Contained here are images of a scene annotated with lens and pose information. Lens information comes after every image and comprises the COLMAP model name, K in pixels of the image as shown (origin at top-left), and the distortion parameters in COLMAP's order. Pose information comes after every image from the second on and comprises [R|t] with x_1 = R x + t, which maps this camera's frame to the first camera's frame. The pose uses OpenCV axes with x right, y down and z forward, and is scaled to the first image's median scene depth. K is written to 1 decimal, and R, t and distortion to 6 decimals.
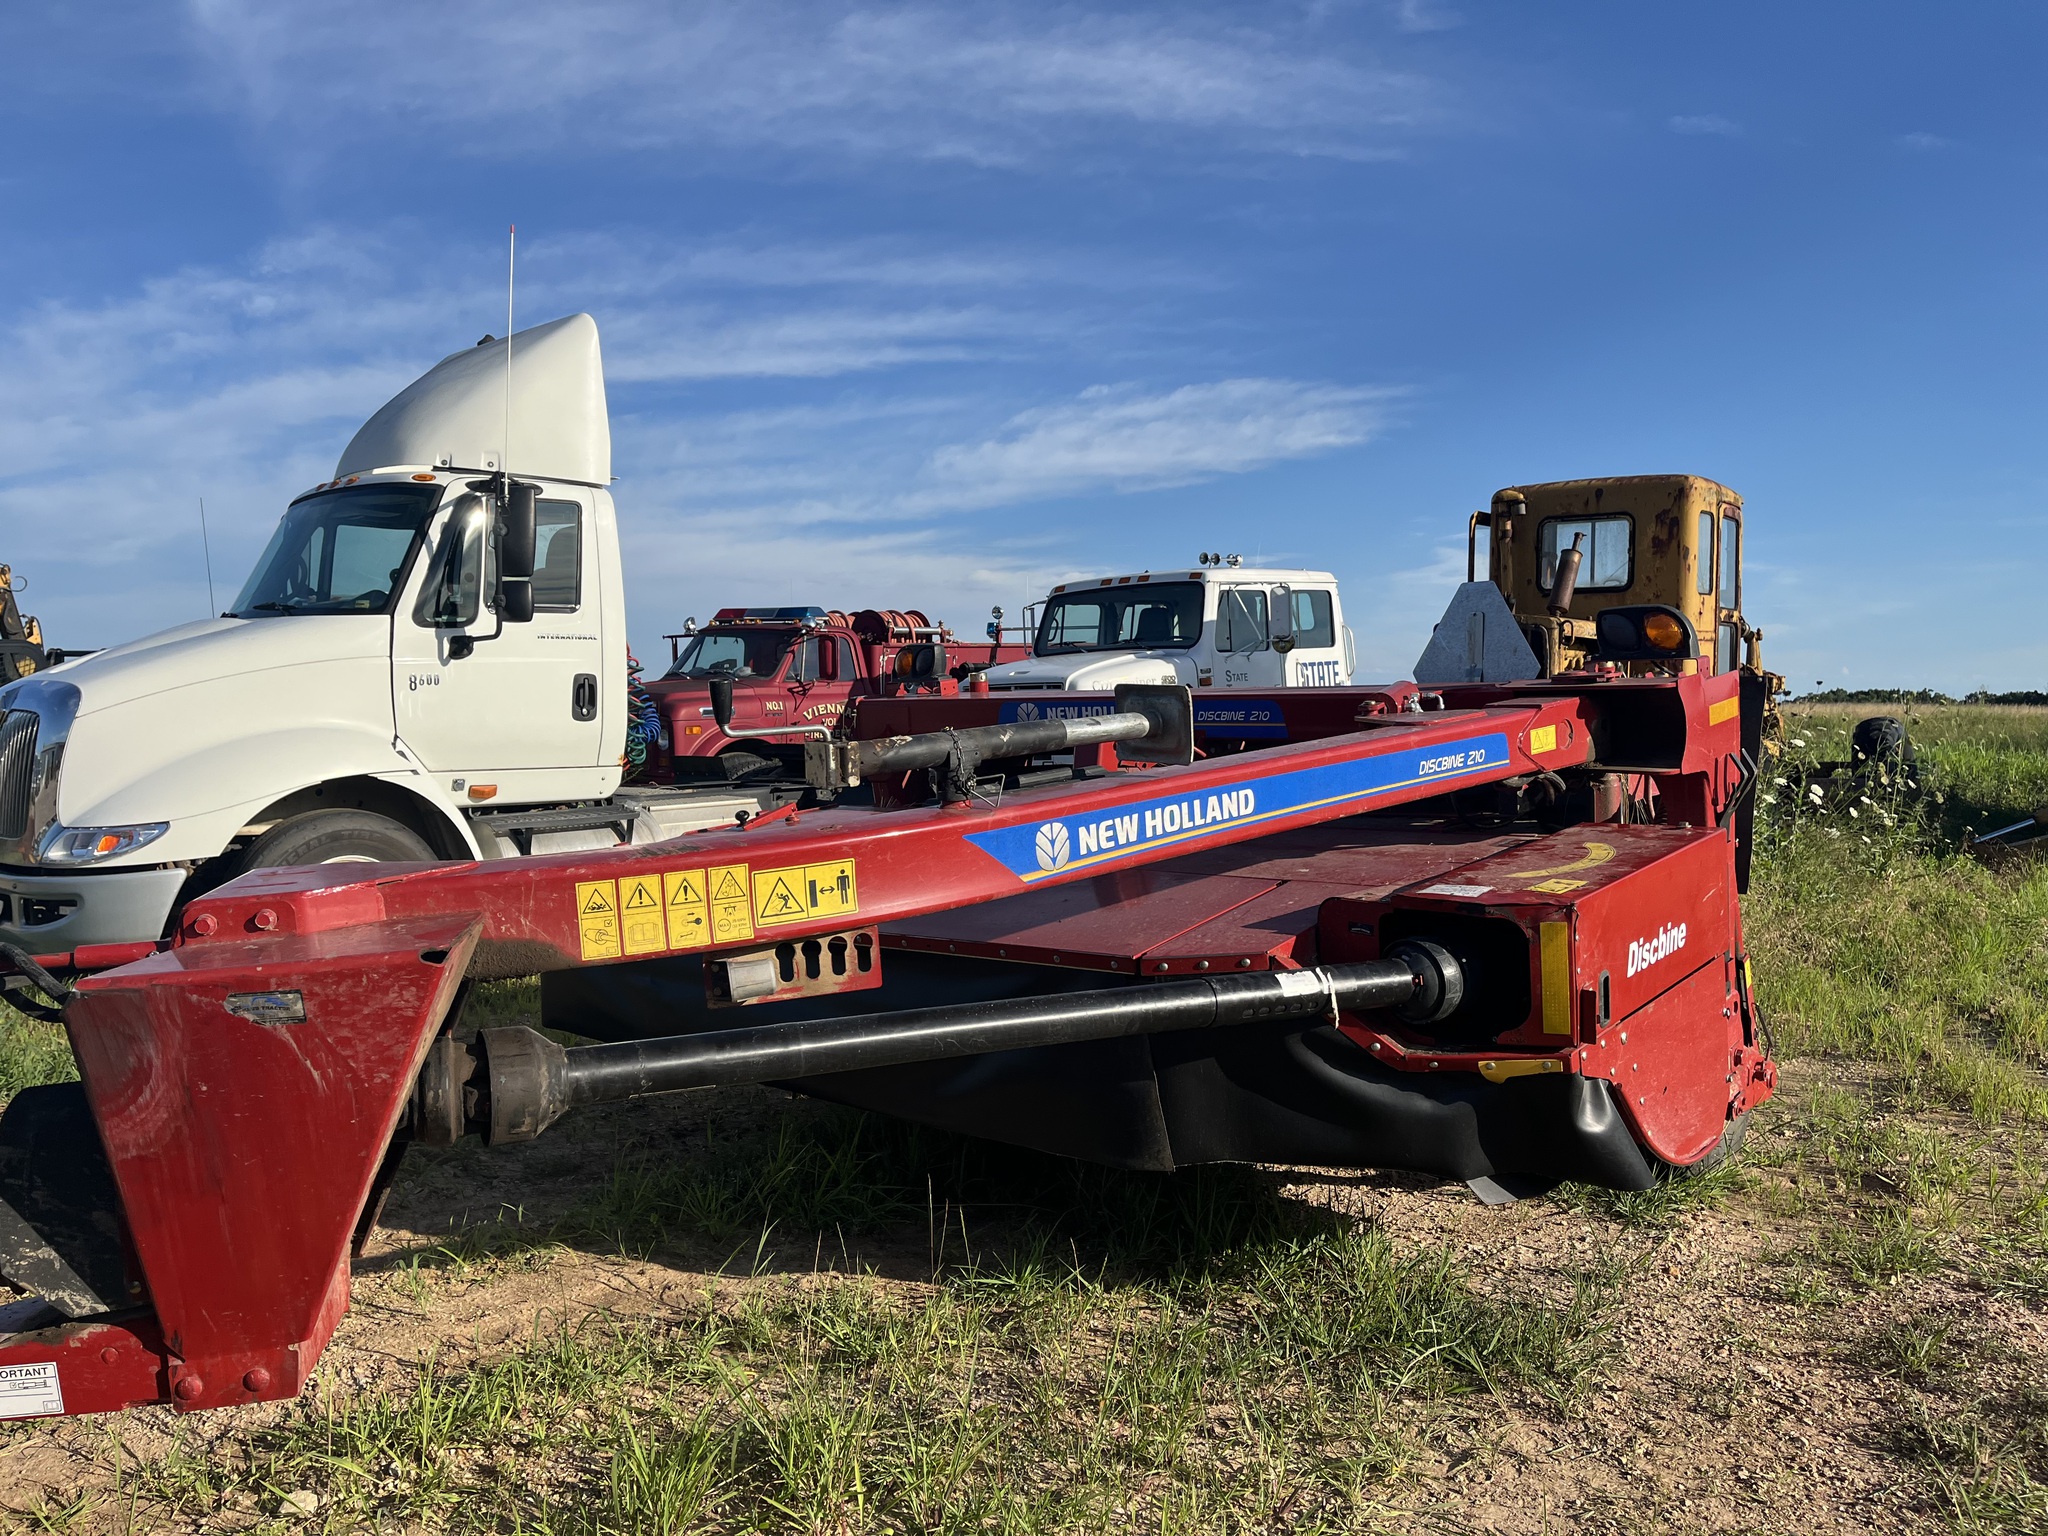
lens RADIAL K [[1531.9, 0, 1031.9], [0, 1531.9, 780.7], [0, 0, 1]] dist [0.075886, -0.104167]
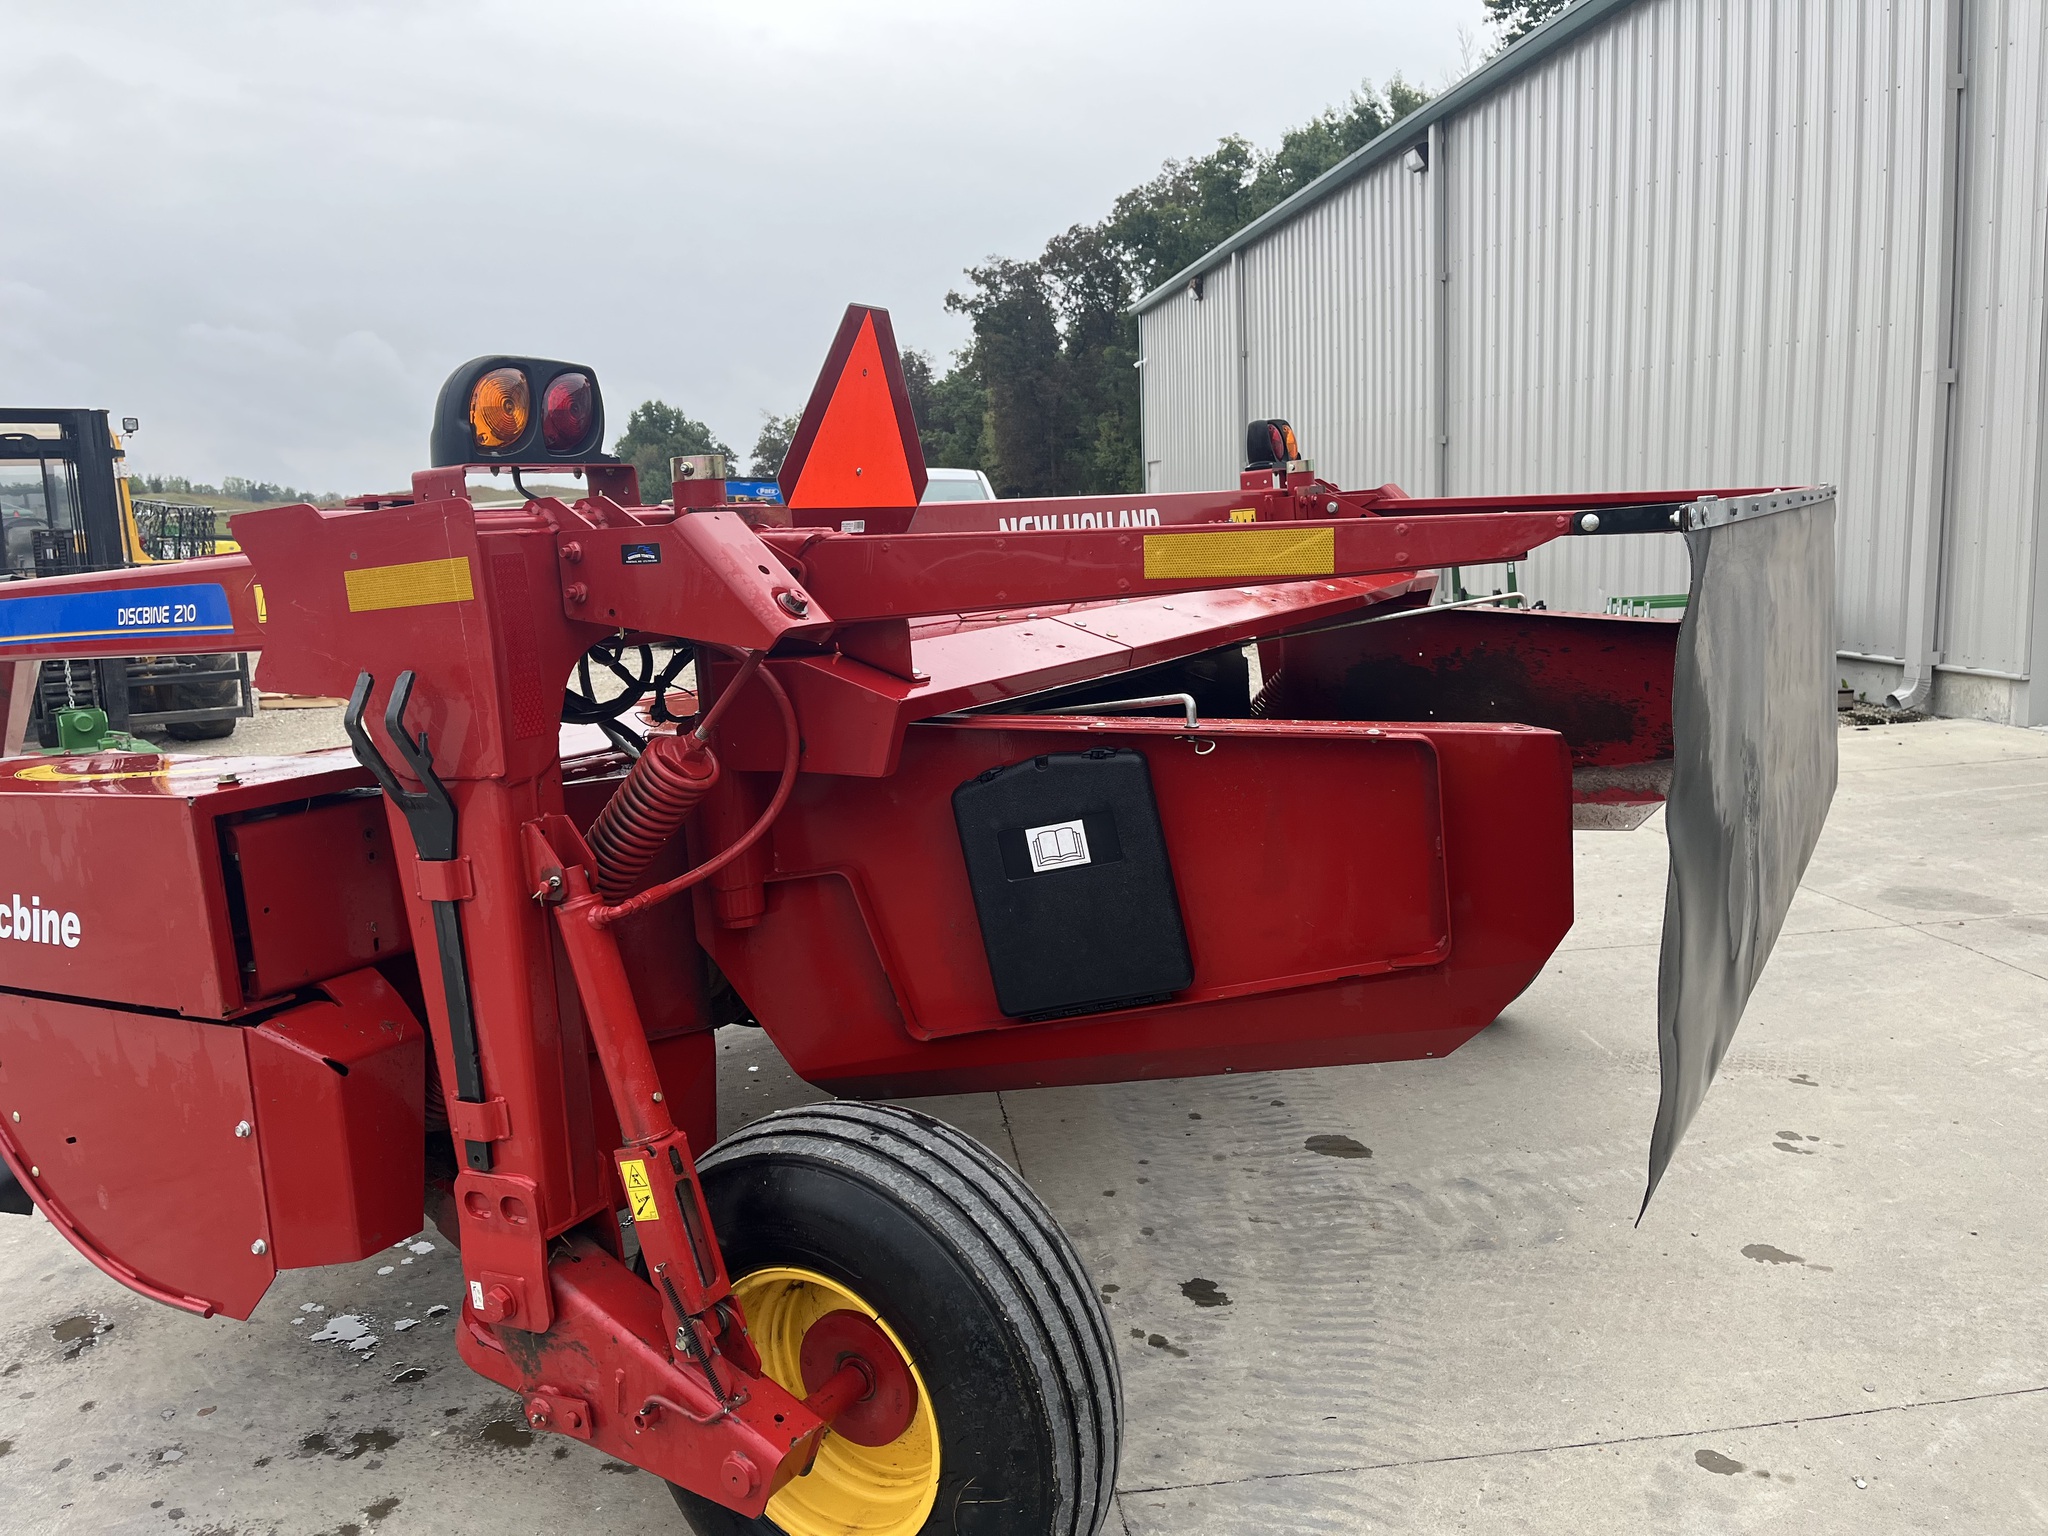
lens RADIAL K [[1562.0, 0, 1024.0], [0, 1562.0, 768.0], [0, 0, 1]] dist [0.049875, -0.062670]
pose [[0.207933, 0.192246, -0.959065, 1.387623], [-0.050276, 0.981300, 0.185803, -0.128471], [0.976850, 0.009584, 0.213710, 1.565827]]
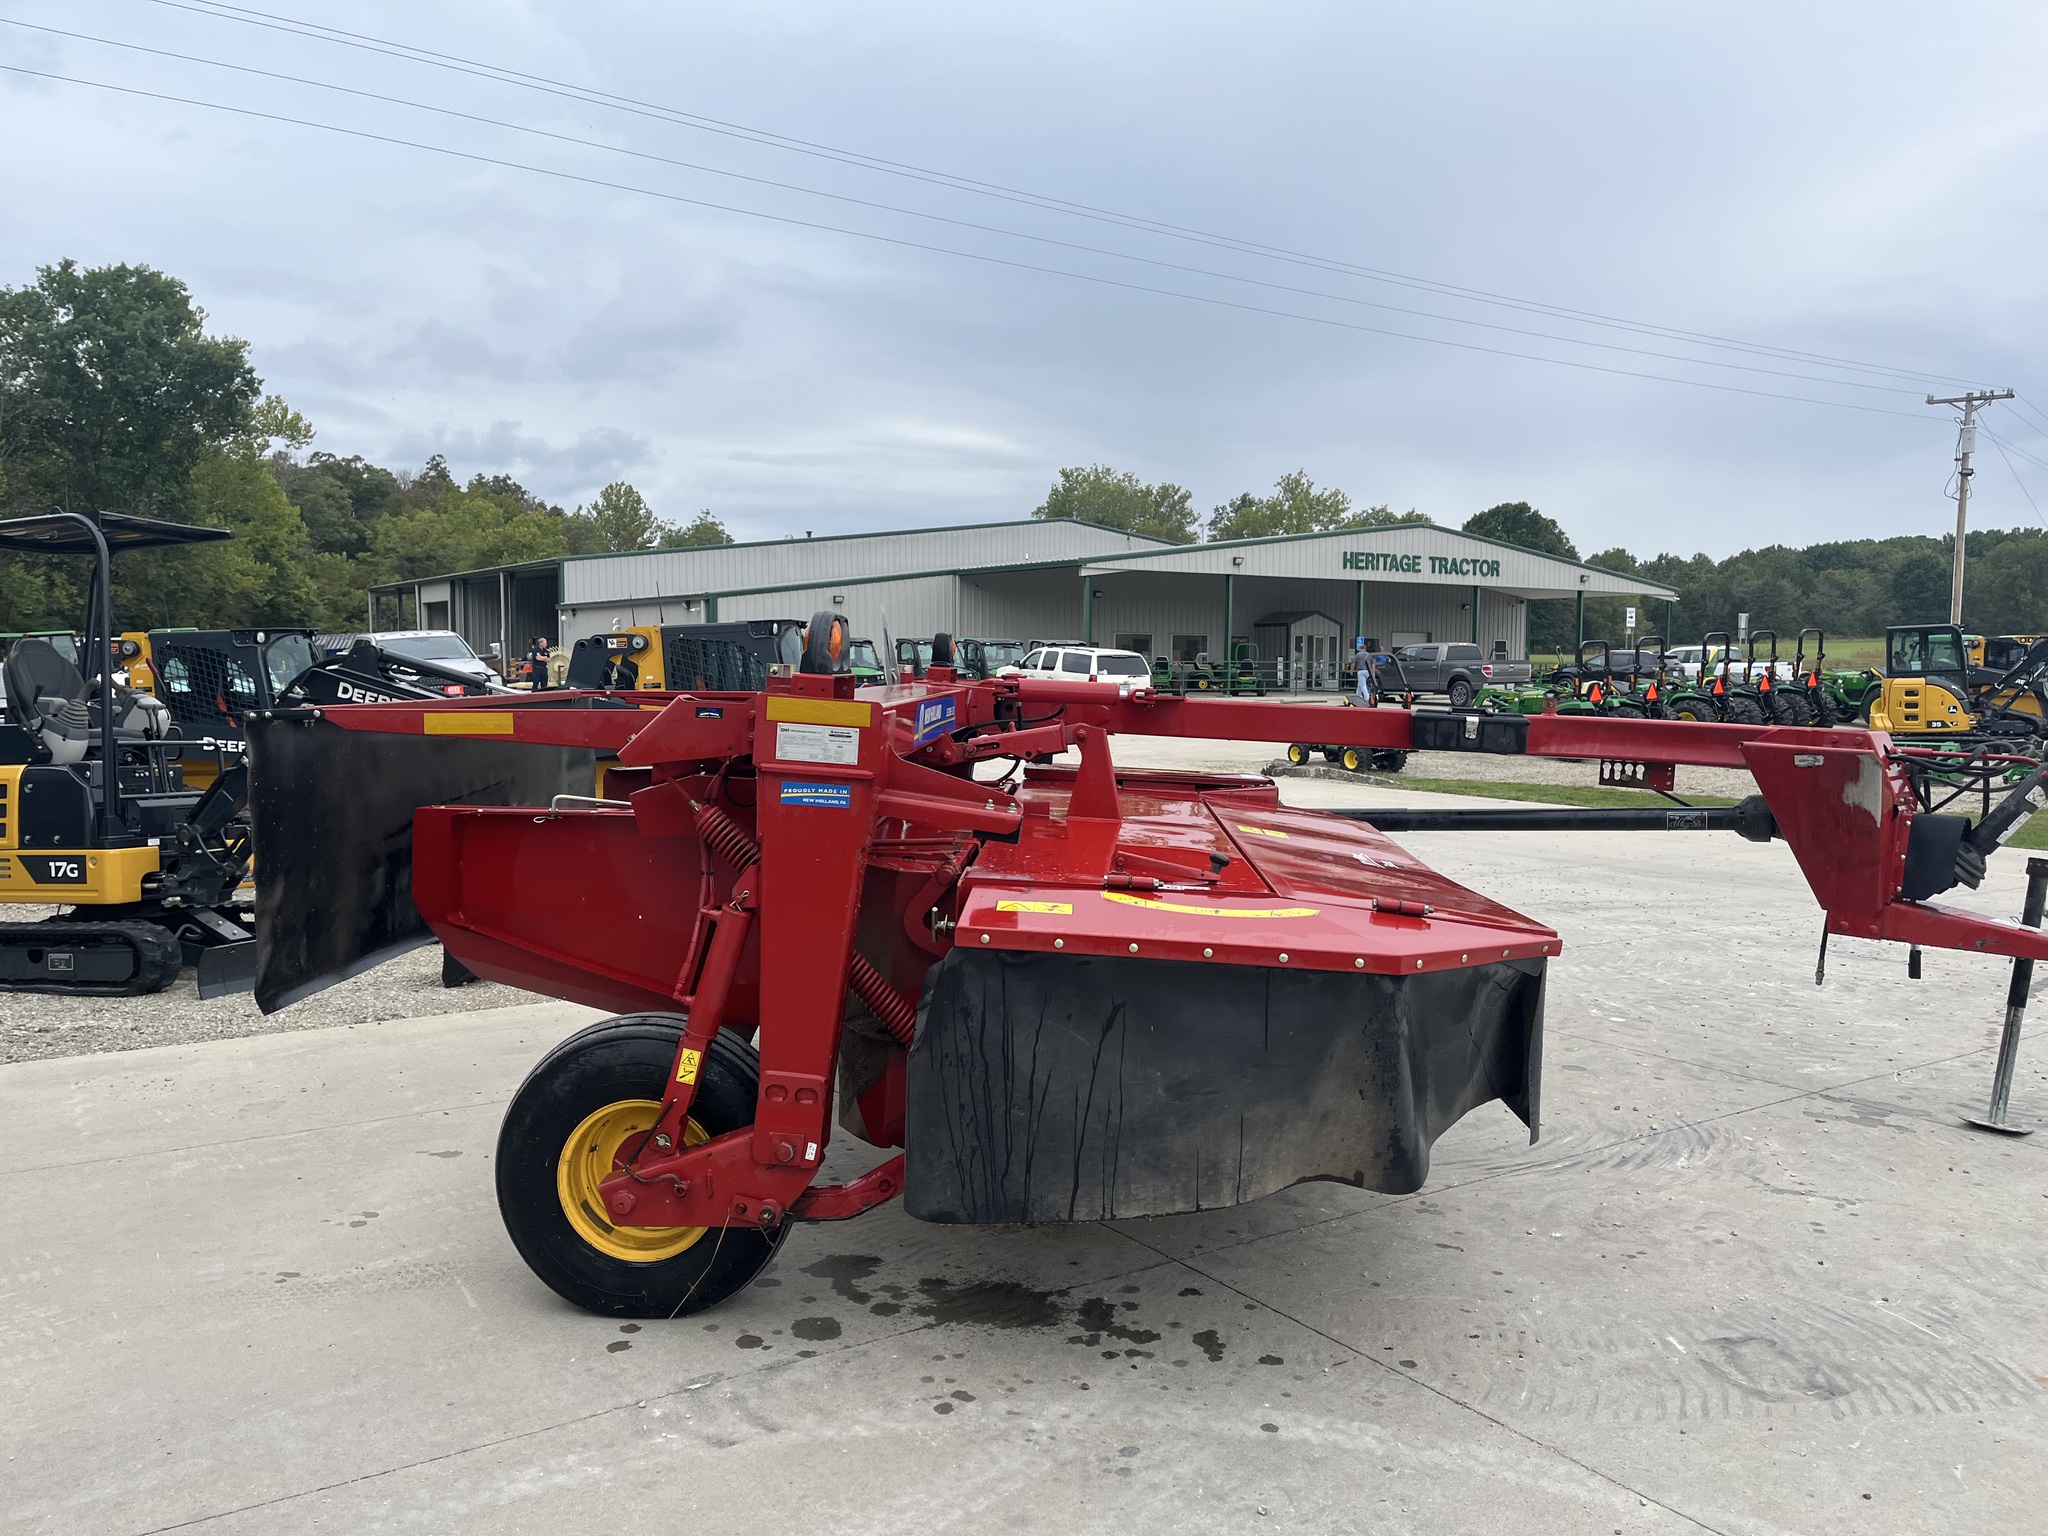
lens RADIAL K [[1544.6, 0, 1028.1], [0, 1544.6, 779.4], [0, 0, 1]] dist [0.077726, -0.107794]
pose [[-0.630025, -0.023793, 0.776210, -1.266657], [0.083766, 0.991617, 0.098386, -0.167890], [-0.772044, 0.127005, -0.622750, 2.843207]]
